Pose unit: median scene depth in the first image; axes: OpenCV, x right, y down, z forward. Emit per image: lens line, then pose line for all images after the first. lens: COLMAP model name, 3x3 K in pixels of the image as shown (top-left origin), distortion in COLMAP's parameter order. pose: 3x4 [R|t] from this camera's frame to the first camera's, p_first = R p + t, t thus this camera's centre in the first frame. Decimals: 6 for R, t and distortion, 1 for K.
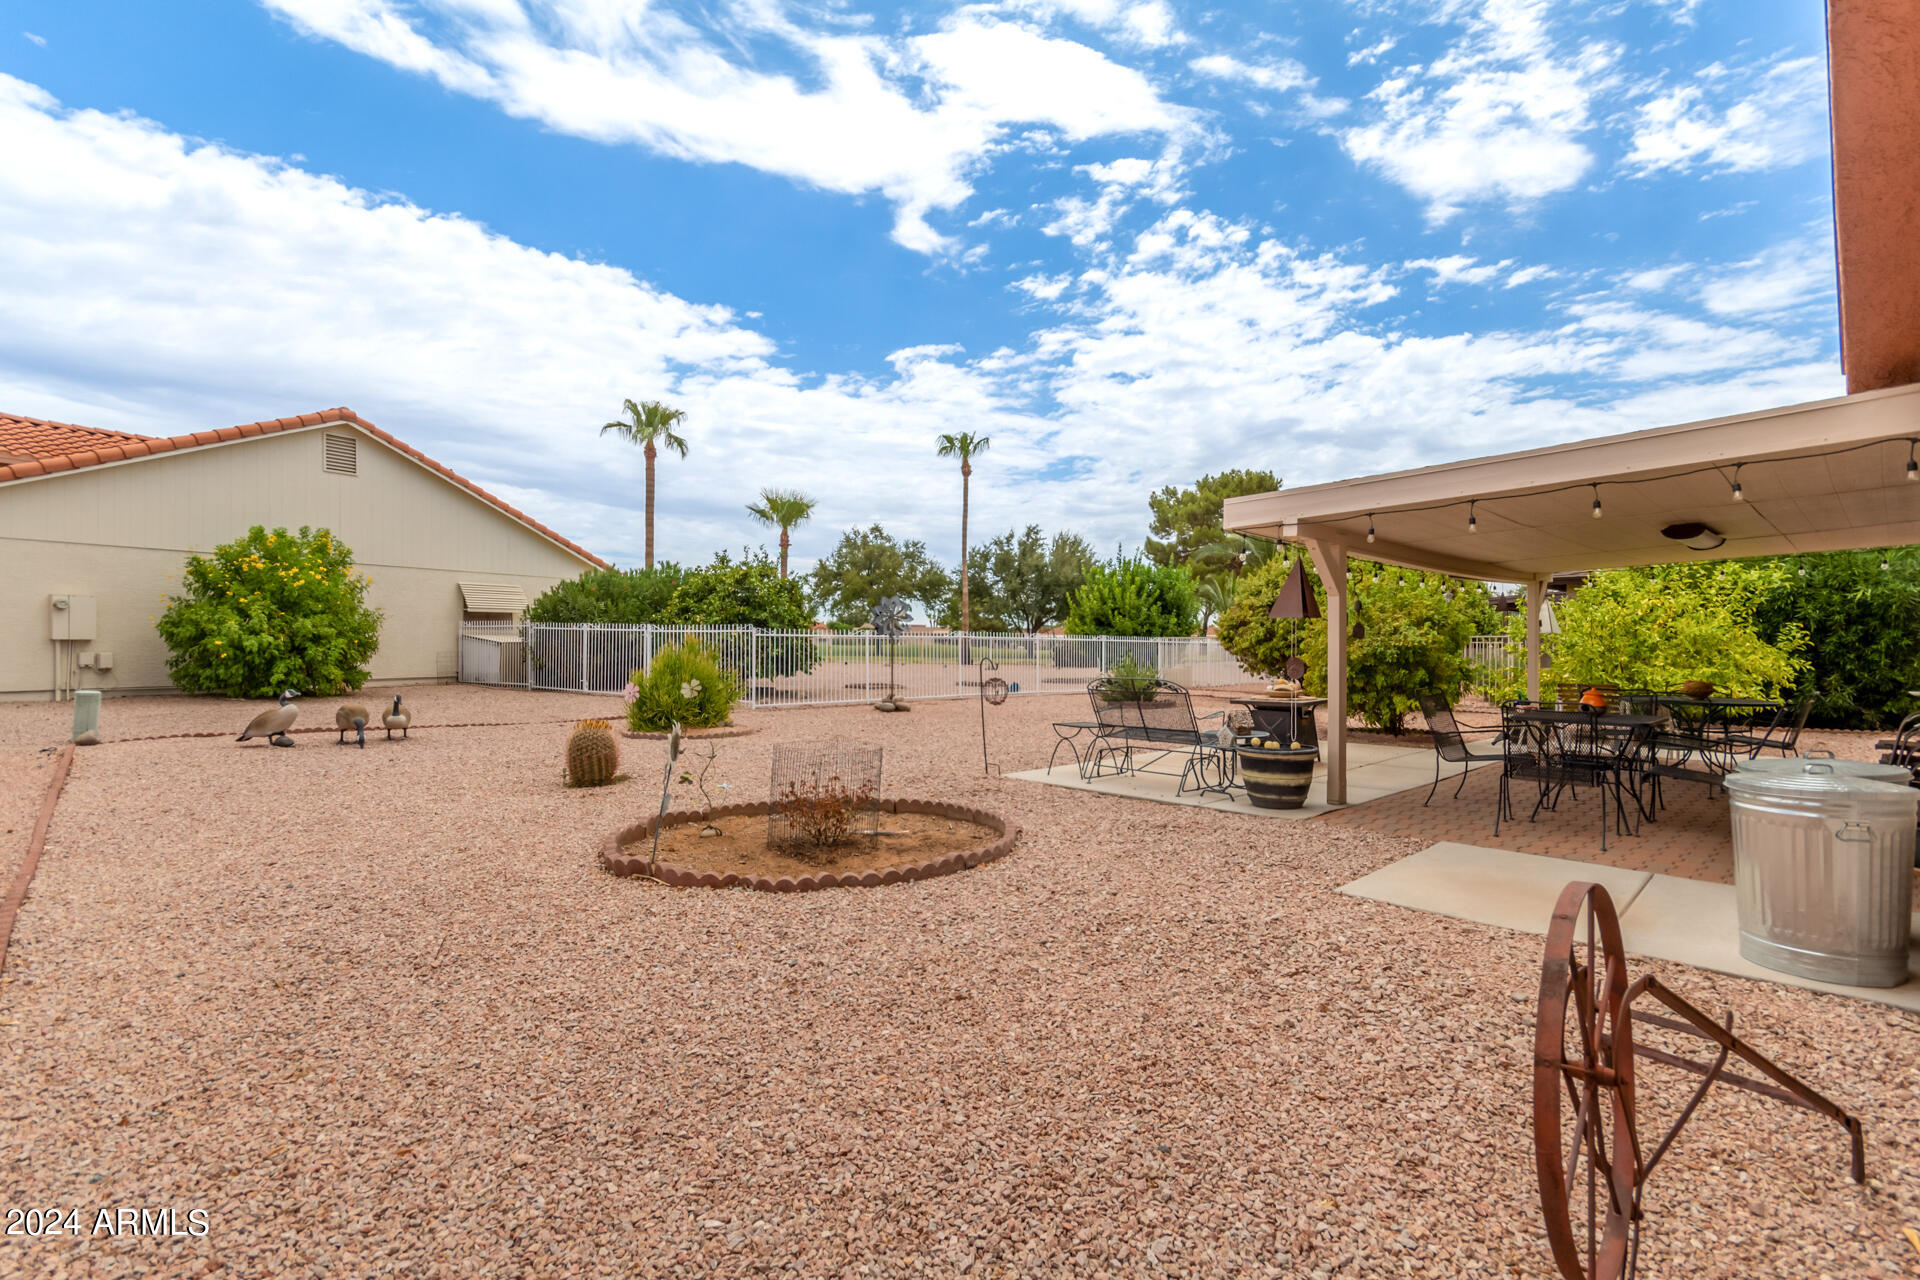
lens RADIAL K [[889.0, 0, 960.6], [0, 889.0, 643.5], [0, 0, 1]] dist [-0.000931, -0.001171]
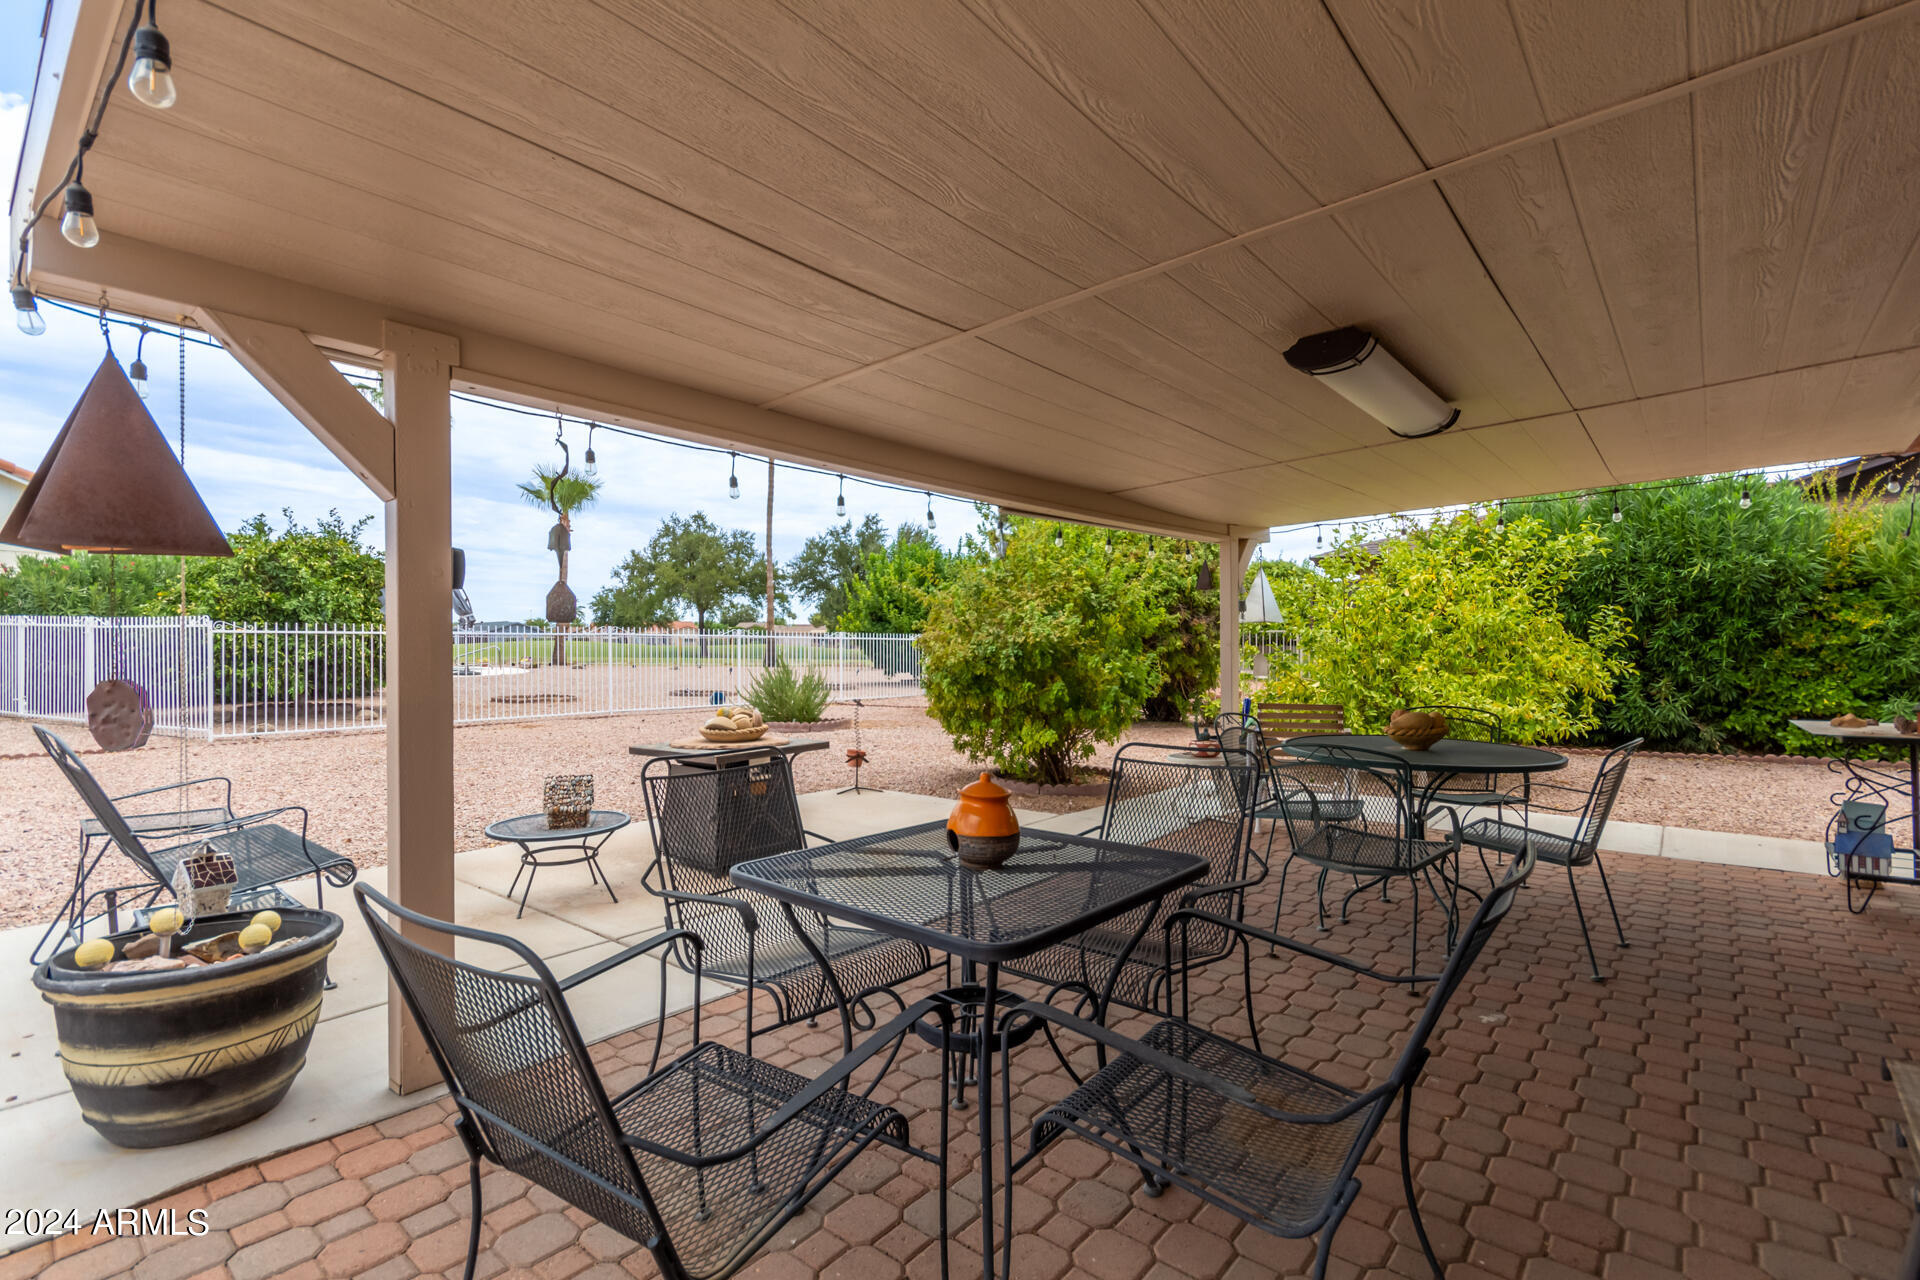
lens RADIAL K [[889.0, 0, 959.0], [0, 889.0, 647.7], [0, 0, 1]] dist [-0.000931, -0.001171]
pose [[0.993975, -0.005303, 0.109478, 0.316078], [0.004710, 0.999973, 0.005673, 0.001806], [-0.109505, -0.005123, 0.993973, 0.325344]]
